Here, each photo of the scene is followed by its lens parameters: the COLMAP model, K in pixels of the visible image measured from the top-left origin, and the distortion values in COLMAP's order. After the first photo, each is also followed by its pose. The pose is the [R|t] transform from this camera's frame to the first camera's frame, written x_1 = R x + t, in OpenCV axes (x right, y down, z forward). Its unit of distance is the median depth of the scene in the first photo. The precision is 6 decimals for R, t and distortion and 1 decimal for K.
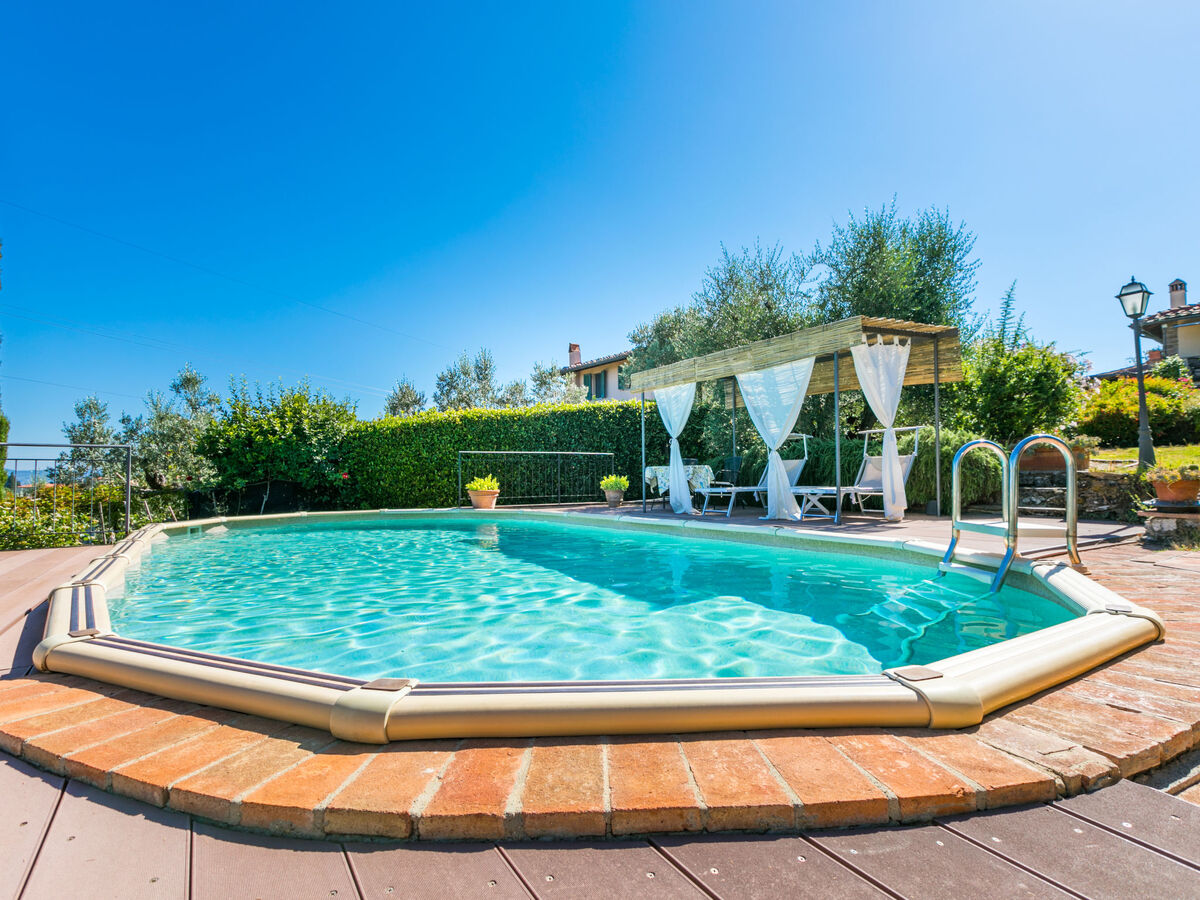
lens RADIAL K [[620.5, 0, 595.3], [0, 620.5, 451.4], [0, 0, 1]] dist [0.000299, 0.000644]
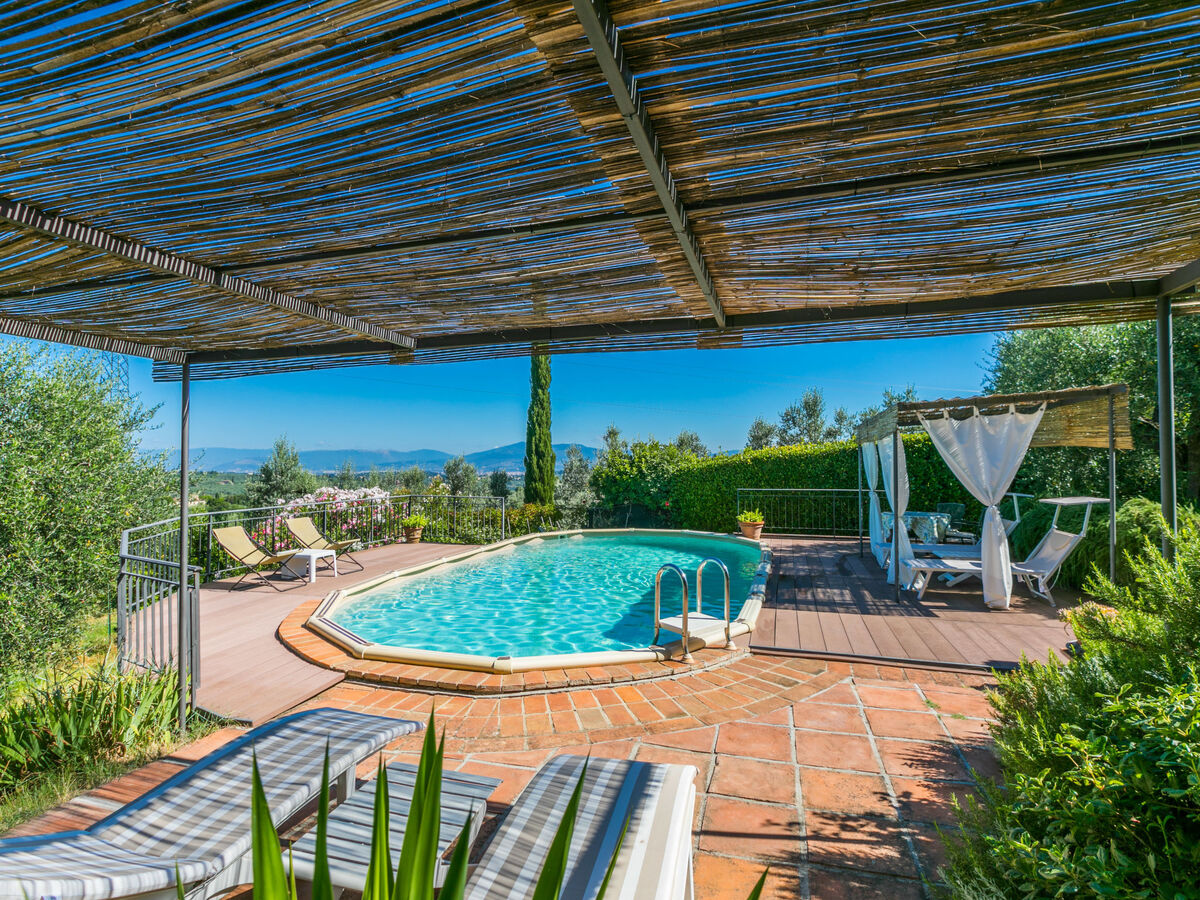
lens RADIAL K [[620.5, 0, 595.3], [0, 620.5, 451.4], [0, 0, 1]] dist [0.000299, 0.000644]
pose [[0.664073, -0.003030, -0.747662, 0.569242], [0.015671, 0.999829, 0.009867, -0.099474], [0.747504, -0.018269, 0.664006, -0.071197]]
